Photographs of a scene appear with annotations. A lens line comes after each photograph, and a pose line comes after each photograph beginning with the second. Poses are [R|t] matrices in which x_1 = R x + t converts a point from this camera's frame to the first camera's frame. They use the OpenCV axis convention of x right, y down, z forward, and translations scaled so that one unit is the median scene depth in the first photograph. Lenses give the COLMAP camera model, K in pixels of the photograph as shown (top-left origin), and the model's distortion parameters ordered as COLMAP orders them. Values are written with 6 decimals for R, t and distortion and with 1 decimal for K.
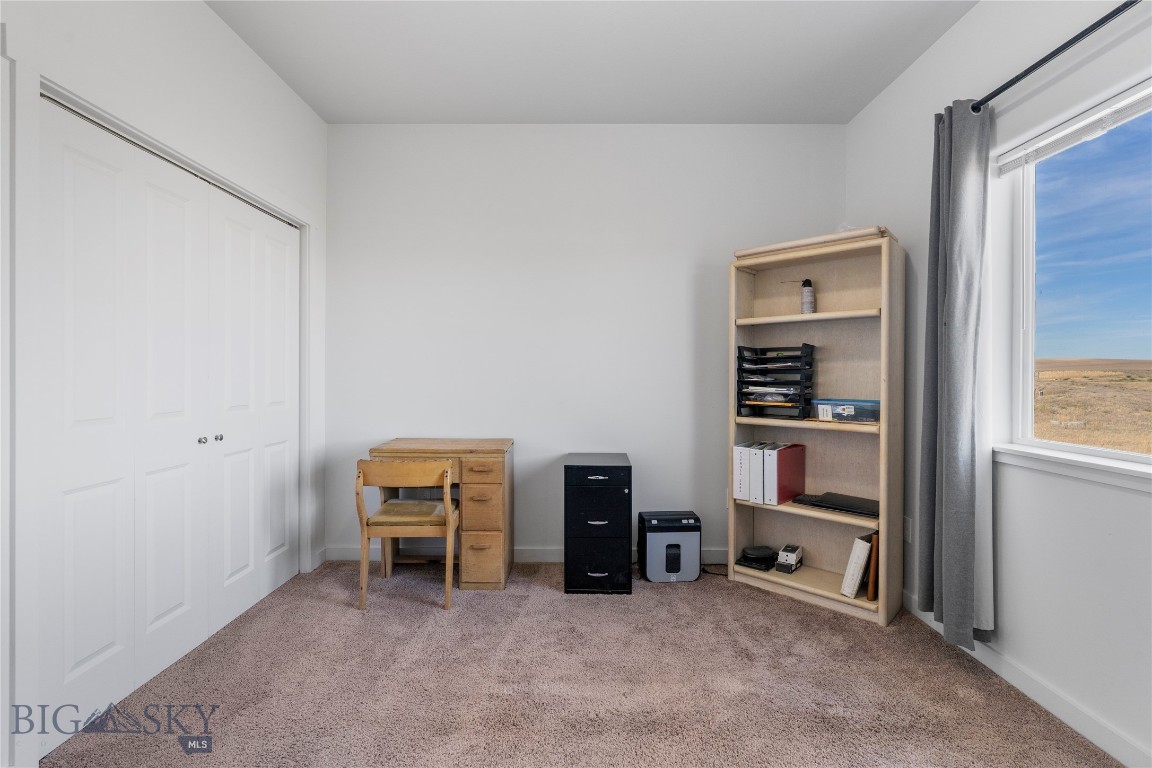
lens RADIAL K [[519.3, 0, 581.8], [0, 519.3, 382.5], [0, 0, 1]] dist [-0.011371, 0.001913]
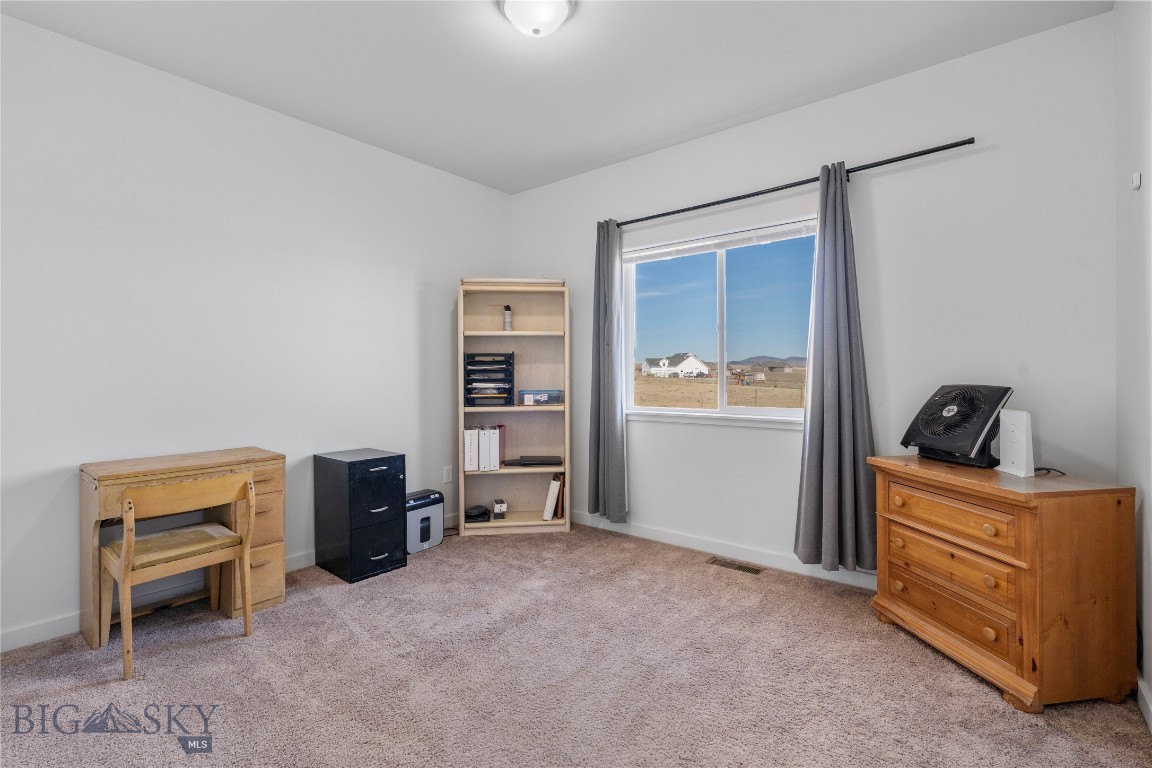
lens RADIAL K [[519.3, 0, 579.5], [0, 519.3, 382.6], [0, 0, 1]] dist [-0.011371, 0.001913]
pose [[0.623133, -0.021214, 0.781828, -0.552946], [0.019964, 0.999738, 0.011215, -0.003619], [-0.781861, 0.008620, 0.623393, -0.019980]]
